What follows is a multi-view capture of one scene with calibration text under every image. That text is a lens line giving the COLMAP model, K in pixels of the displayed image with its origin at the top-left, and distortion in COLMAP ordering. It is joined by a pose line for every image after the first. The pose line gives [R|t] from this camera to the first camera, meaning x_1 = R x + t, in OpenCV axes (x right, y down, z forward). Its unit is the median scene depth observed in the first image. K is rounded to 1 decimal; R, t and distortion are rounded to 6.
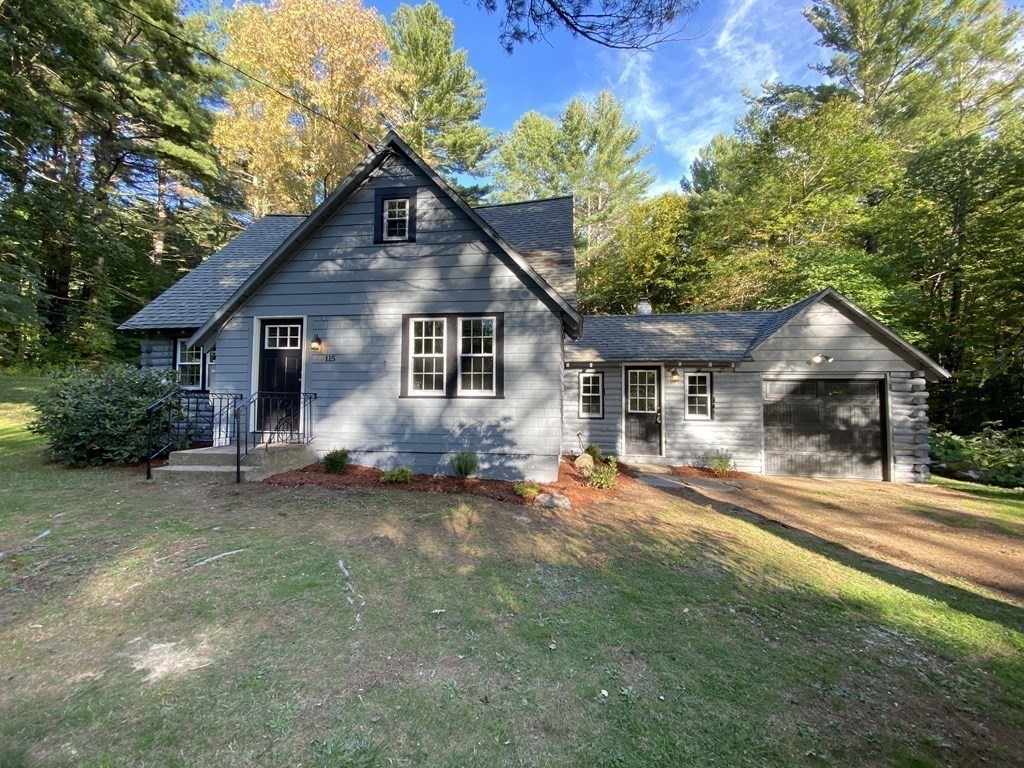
lens RADIAL K [[423.4, 0, 499.3], [0, 423.4, 379.7], [0, 0, 1]] dist [0.009579, -0.000290]
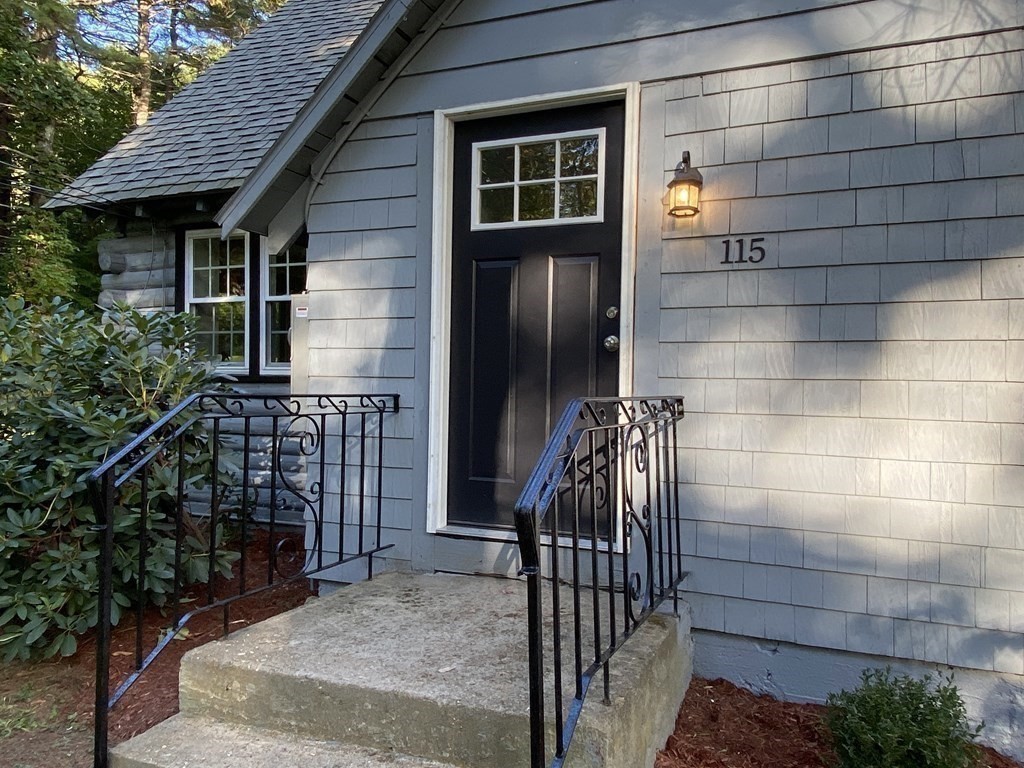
lens RADIAL K [[749.9, 0, 512.0], [0, 749.9, 384.0], [0, 0, 1]] dist [0.042251, -0.000322]
pose [[0.973715, 0.005740, -0.227697, -0.357388], [0.005246, 0.998852, 0.047614, 0.003400], [0.227709, -0.047557, 0.972567, 0.455793]]
